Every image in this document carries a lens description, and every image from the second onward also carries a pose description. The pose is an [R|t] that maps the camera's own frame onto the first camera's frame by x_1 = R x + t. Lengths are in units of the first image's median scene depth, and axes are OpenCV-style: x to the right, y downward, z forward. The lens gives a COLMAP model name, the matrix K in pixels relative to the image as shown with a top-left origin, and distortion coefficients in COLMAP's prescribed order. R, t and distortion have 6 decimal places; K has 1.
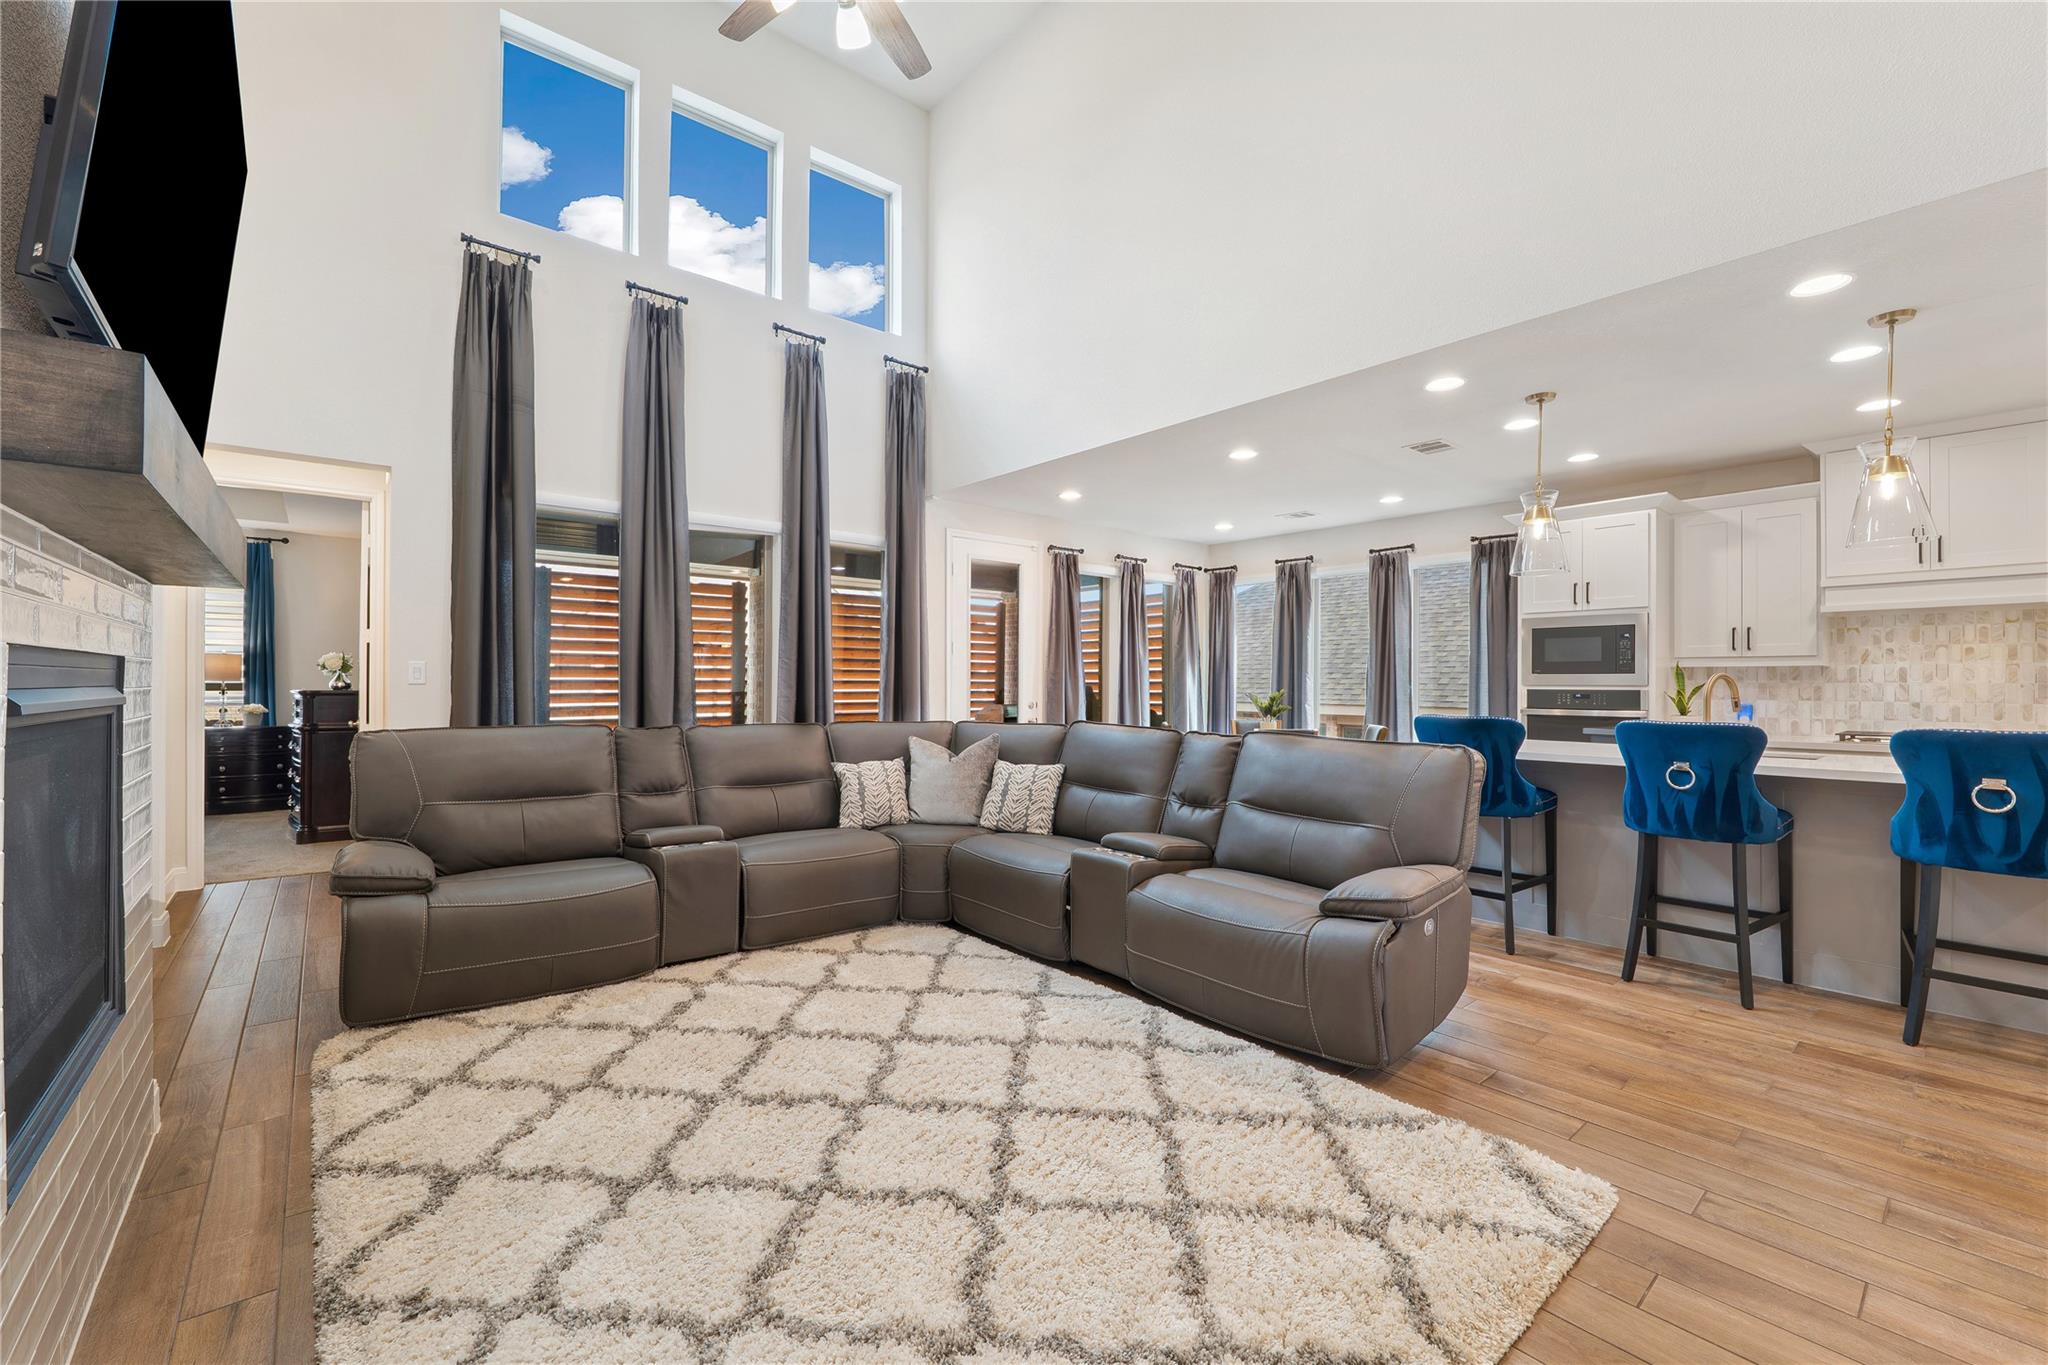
lens RADIAL K [[837.9, 0, 1024.0], [0, 837.9, 682.5], [0, 0, 1]] dist [-0.006906, 0.000131]
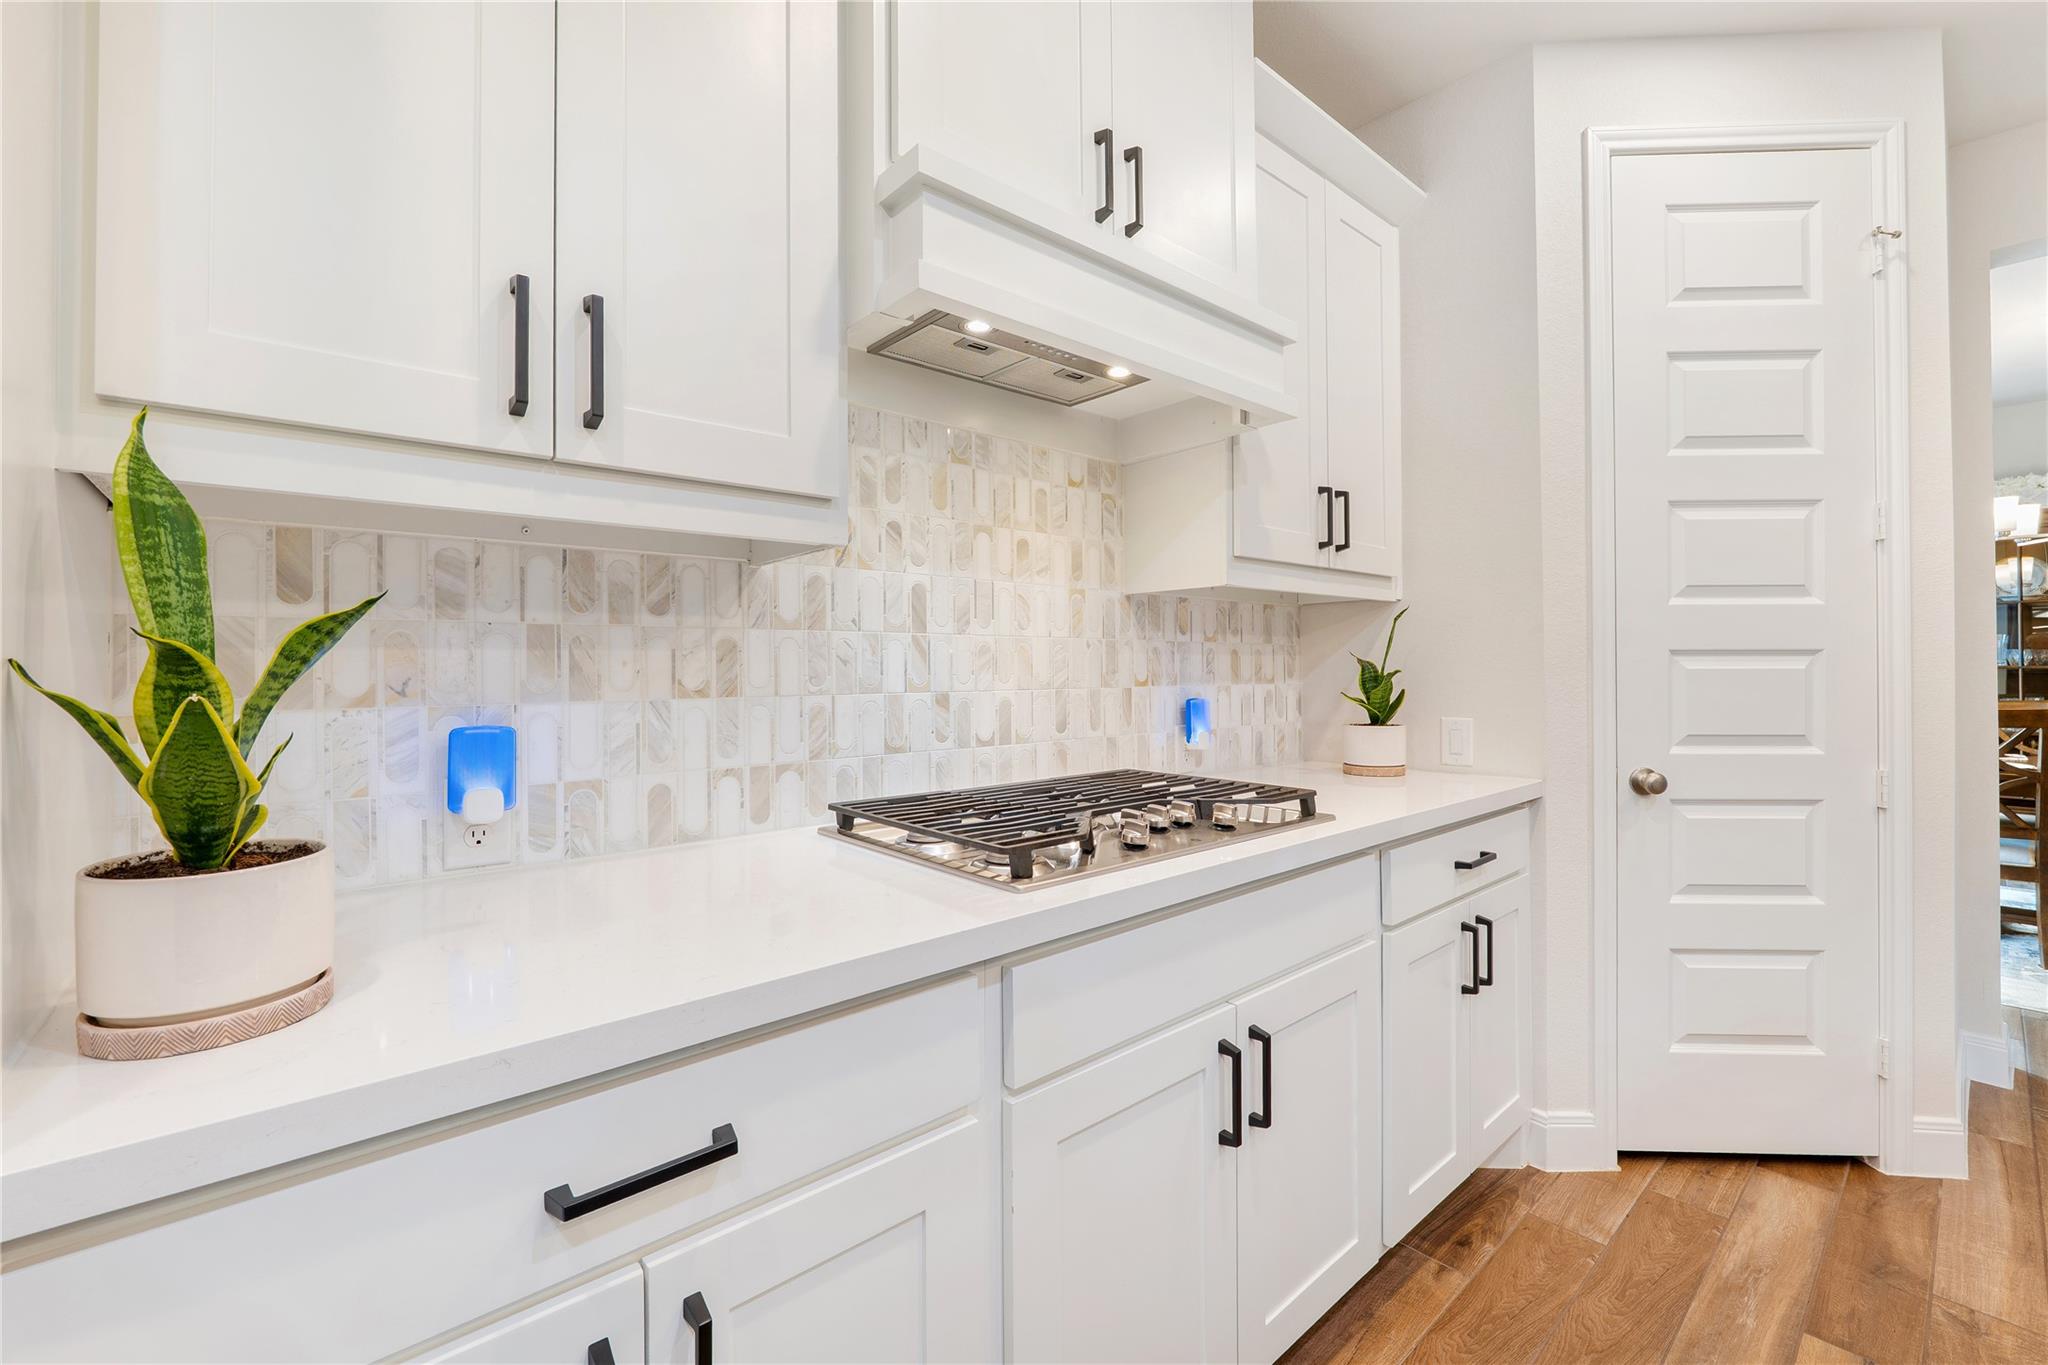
lens RADIAL K [[844.5, 0, 1020.6], [0, 844.5, 669.5], [0, 0, 1]] dist [-0.010462, -0.000006]
pose [[-0.016818, -0.002745, 0.999855, 0.705330], [0.006245, 0.999976, 0.002850, 0.013432], [-0.999839, 0.006292, -0.016800, 0.932742]]
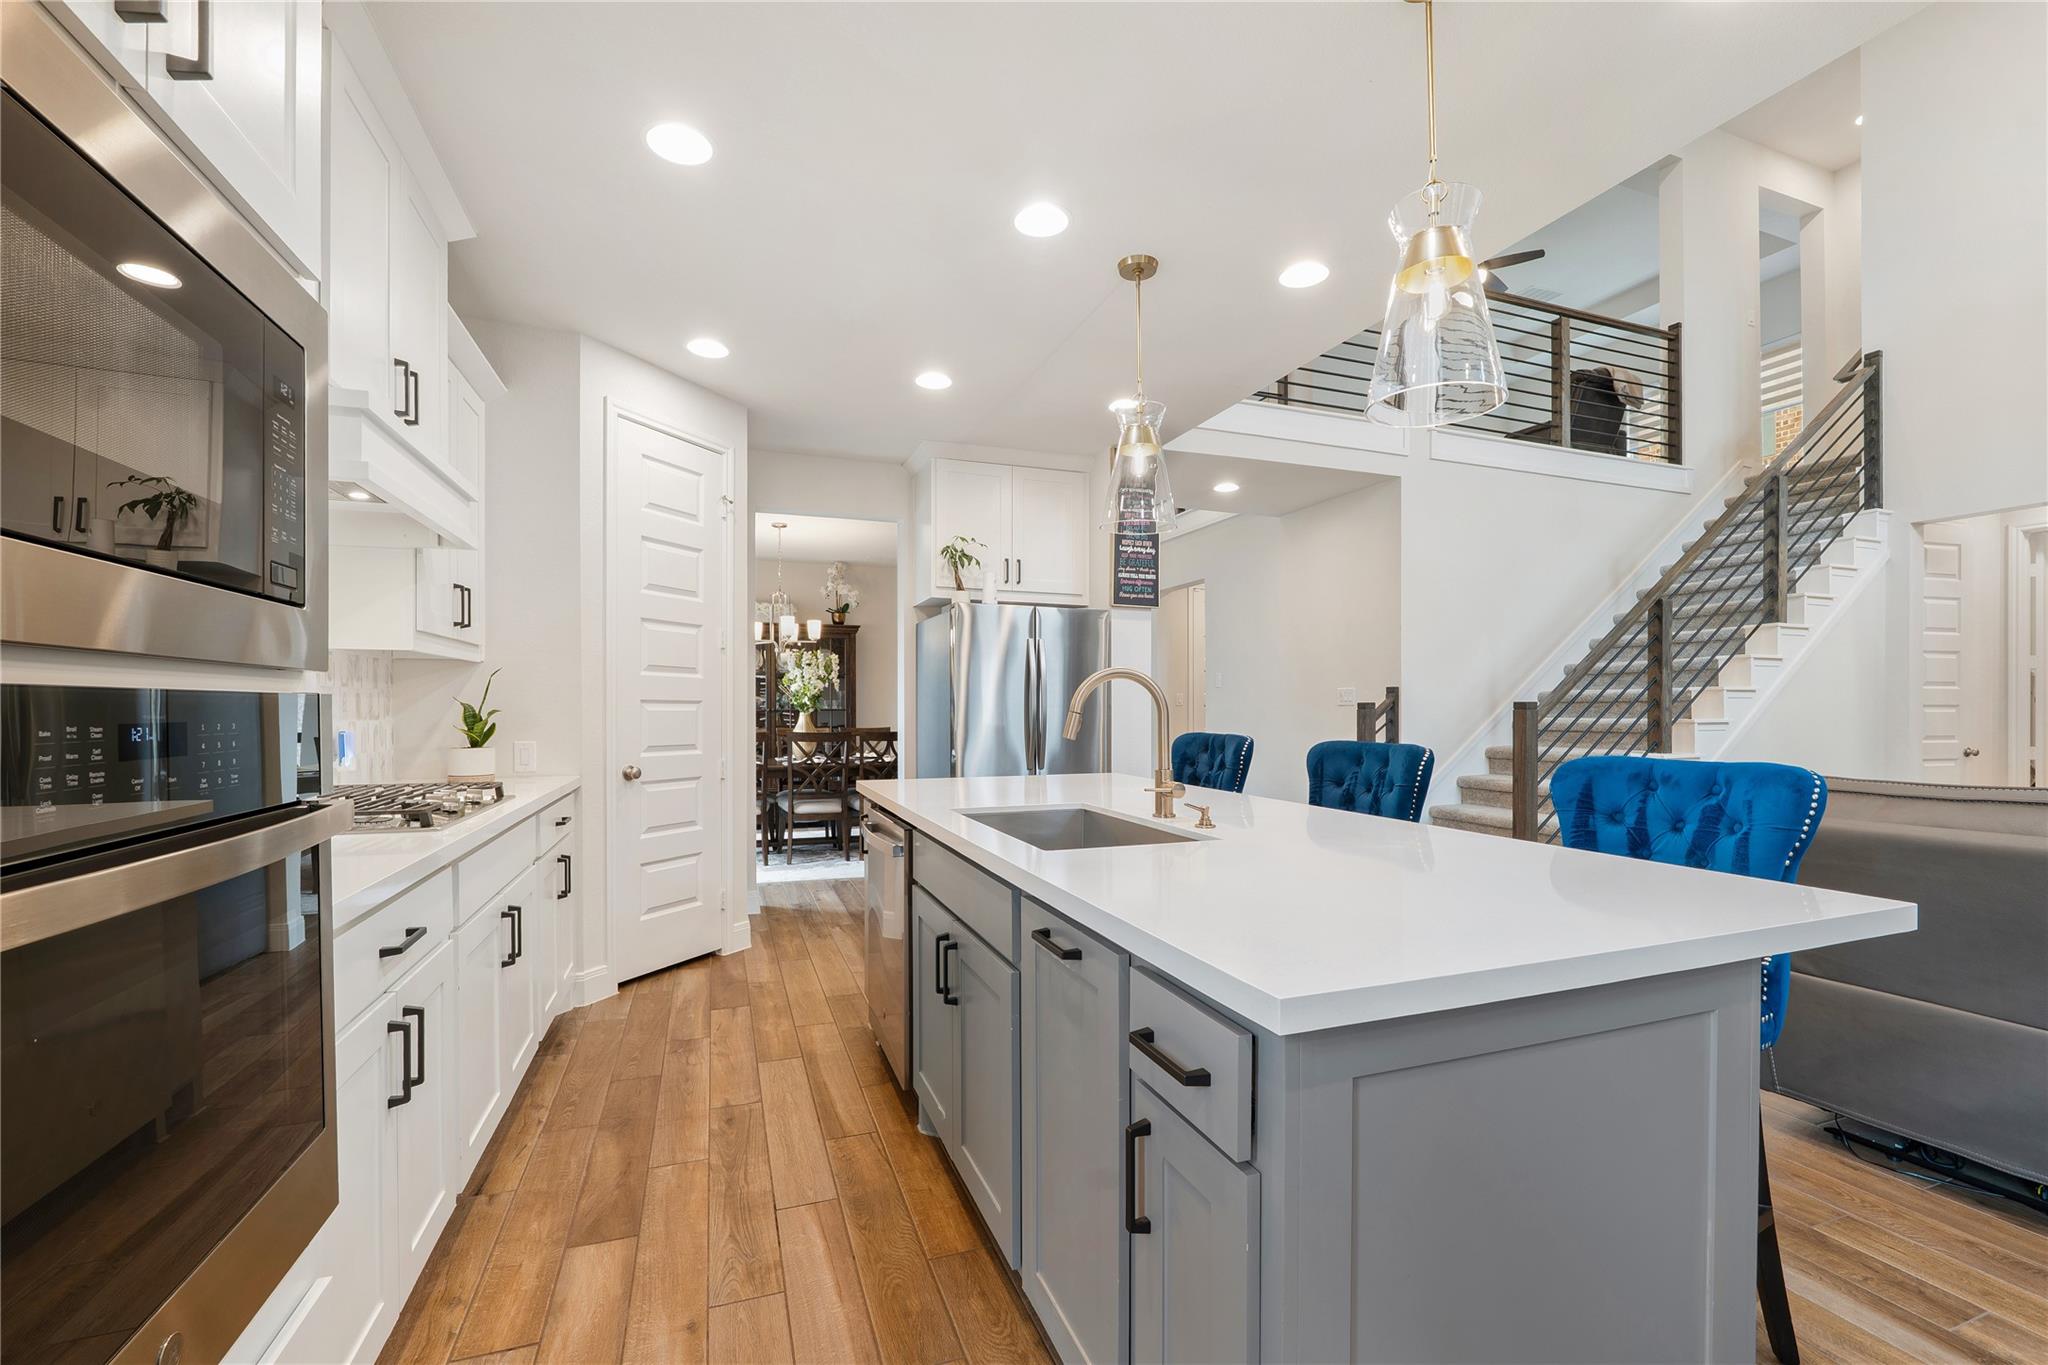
lens RADIAL K [[851.1, 0, 1024.6], [0, 851.1, 714.8], [0, 0, 1]] dist [-0.009242, 0.000048]
pose [[-0.940175, -0.010724, 0.340523, 0.540885], [-0.008008, 0.999924, 0.009379, 0.010585], [-0.340597, 0.006091, -0.940190, 1.189244]]
